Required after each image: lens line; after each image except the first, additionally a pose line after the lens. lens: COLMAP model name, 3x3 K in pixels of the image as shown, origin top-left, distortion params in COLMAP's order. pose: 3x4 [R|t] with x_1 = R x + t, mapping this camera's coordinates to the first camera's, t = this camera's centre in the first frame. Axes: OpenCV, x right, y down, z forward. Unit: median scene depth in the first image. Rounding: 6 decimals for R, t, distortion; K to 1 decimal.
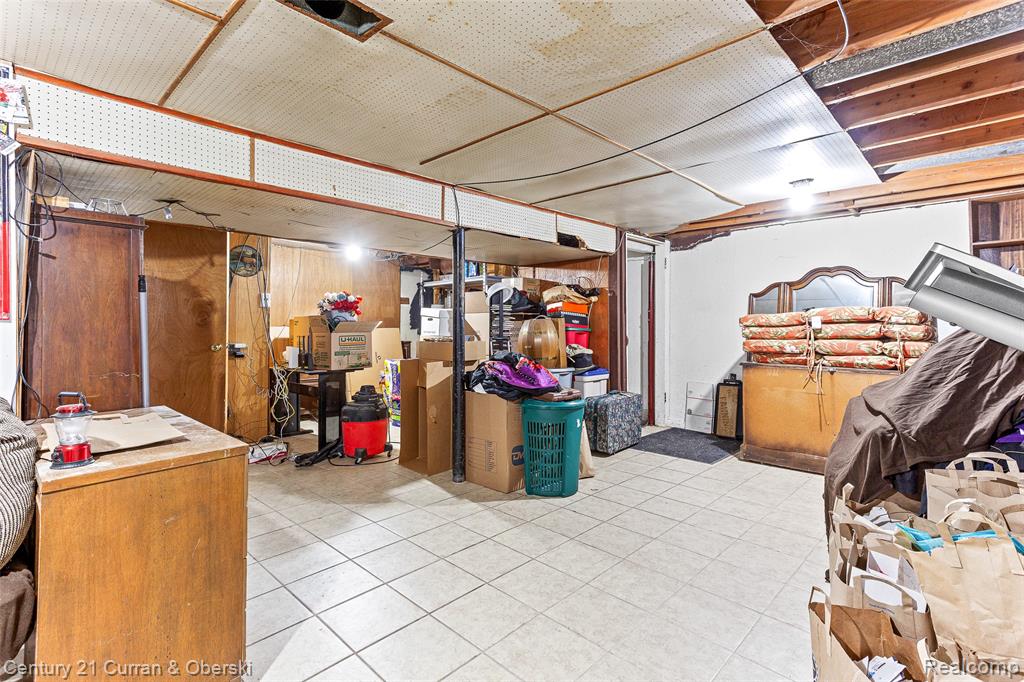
lens RADIAL K [[486.5, 0, 505.1], [0, 486.5, 329.8], [0, 0, 1]] dist [0.027679, 0.000506]
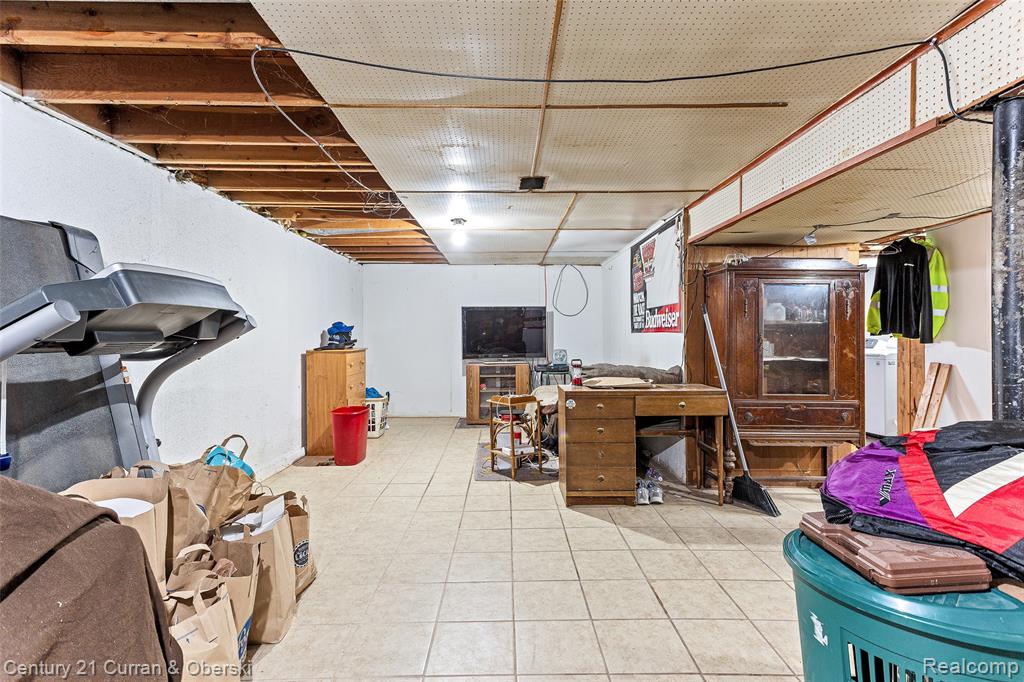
lens RADIAL K [[486.5, 0, 505.1], [0, 486.5, 329.8], [0, 0, 1]] dist [0.027679, 0.000506]
pose [[-0.709103, -0.000654, -0.705104, 0.662119], [-0.005021, 0.999979, 0.004122, -0.019260], [0.705087, 0.006463, -0.709091, 1.317087]]
